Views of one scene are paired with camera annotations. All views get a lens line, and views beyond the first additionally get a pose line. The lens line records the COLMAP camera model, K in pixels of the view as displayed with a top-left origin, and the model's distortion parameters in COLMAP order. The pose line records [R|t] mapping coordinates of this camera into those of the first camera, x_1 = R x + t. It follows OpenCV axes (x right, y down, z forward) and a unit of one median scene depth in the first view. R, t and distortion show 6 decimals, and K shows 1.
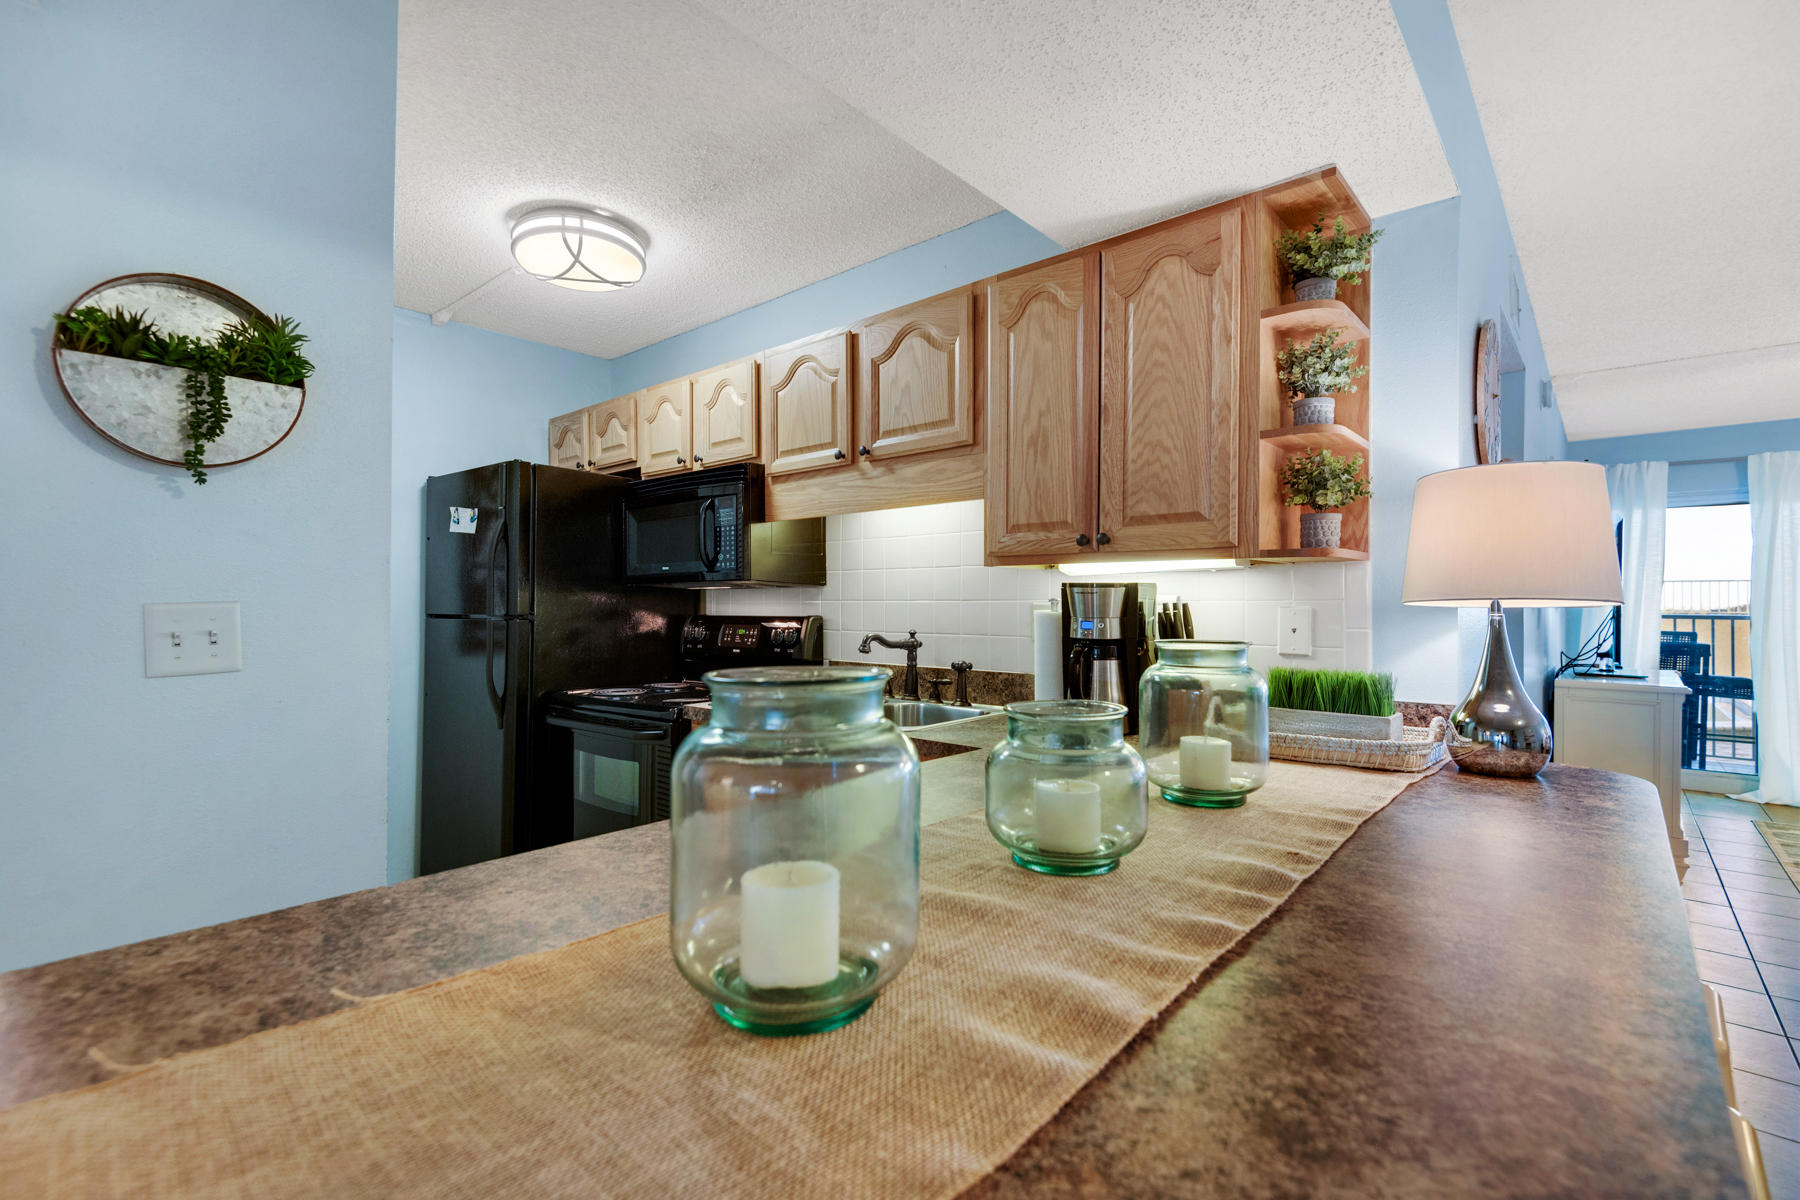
lens RADIAL K [[815.1, 0, 909.5], [0, 815.1, 610.0], [0, 0, 1]] dist [0.015225, -0.004913]
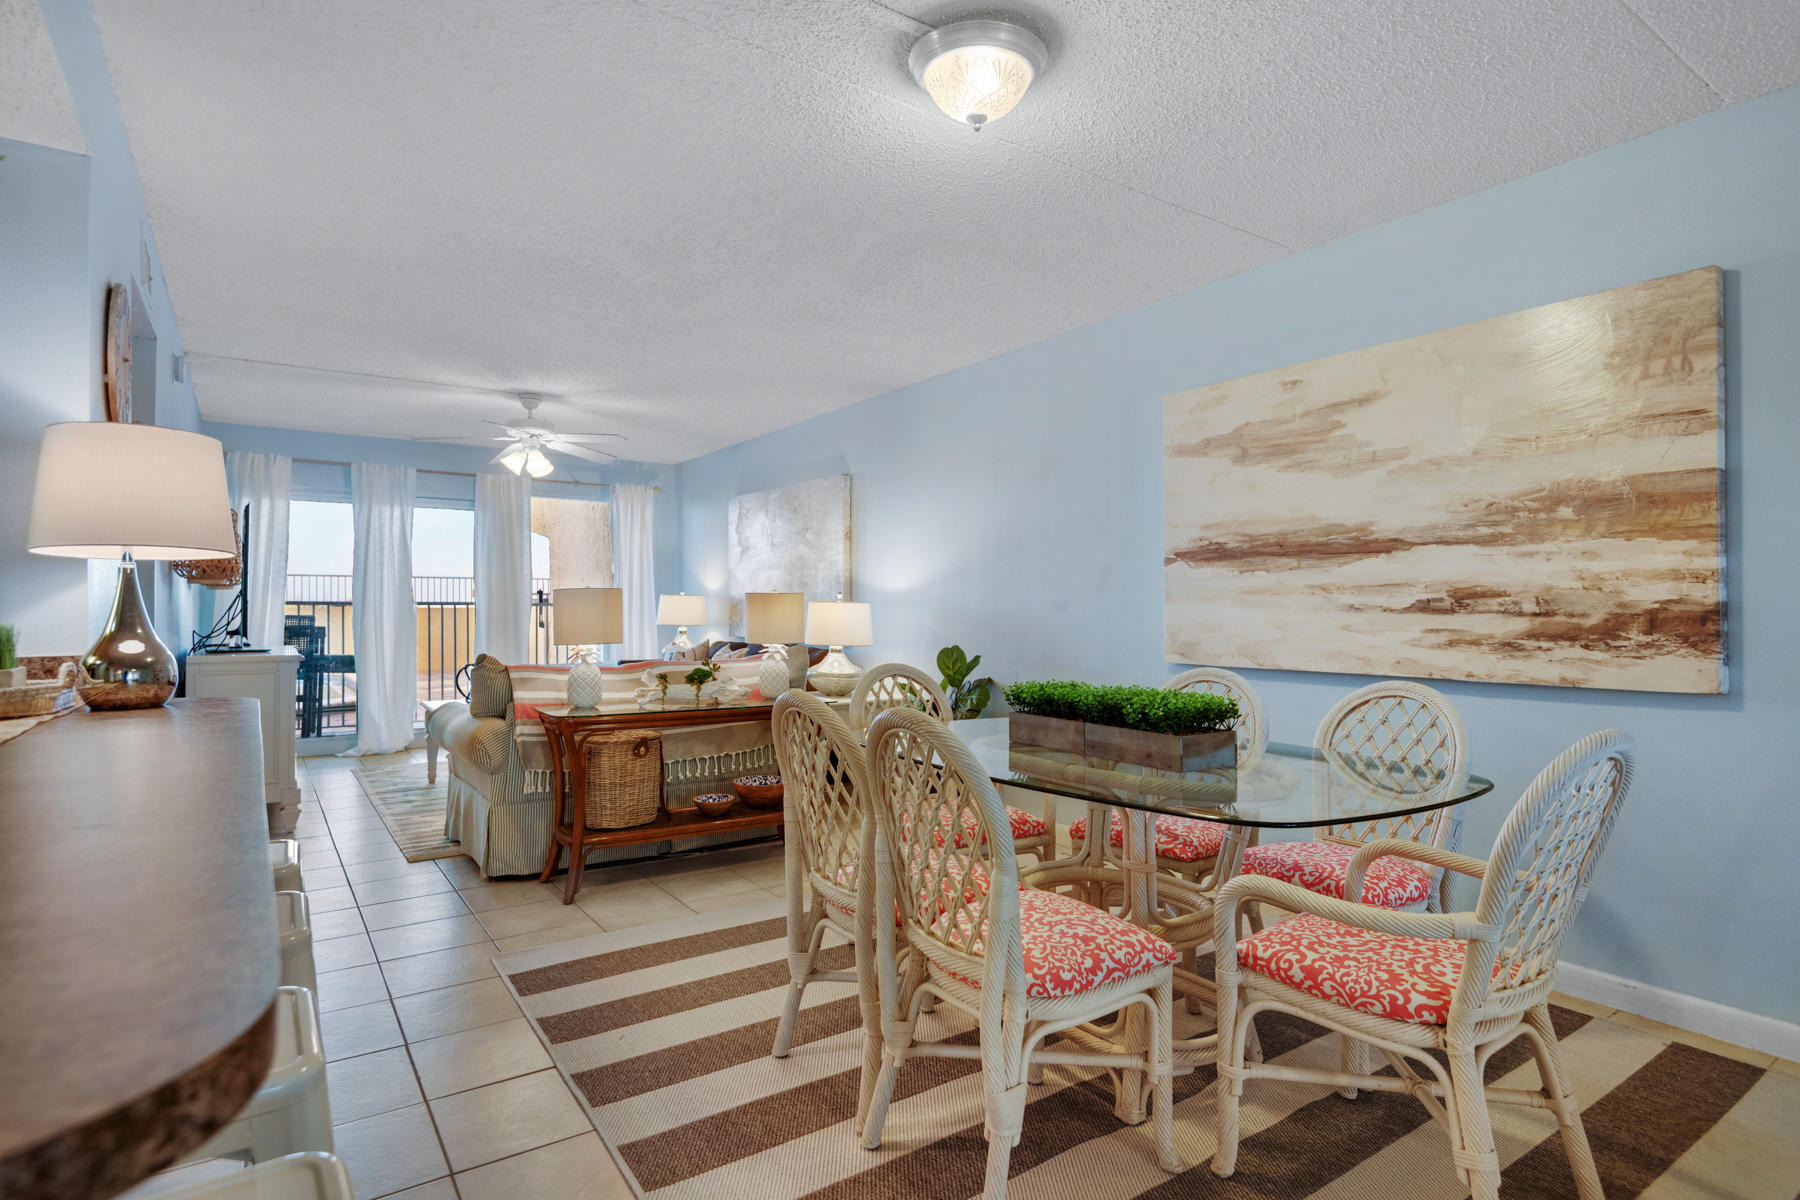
lens RADIAL K [[928.3, 0, 899.4], [0, 928.3, 587.8], [0, 0, 1]] dist [0.008697, -0.006741]
pose [[0.252001, 0.012736, 0.967643, -0.134154], [0.009131, 0.999838, -0.015538, 0.041008], [-0.967684, 0.012751, 0.251844, -0.182046]]
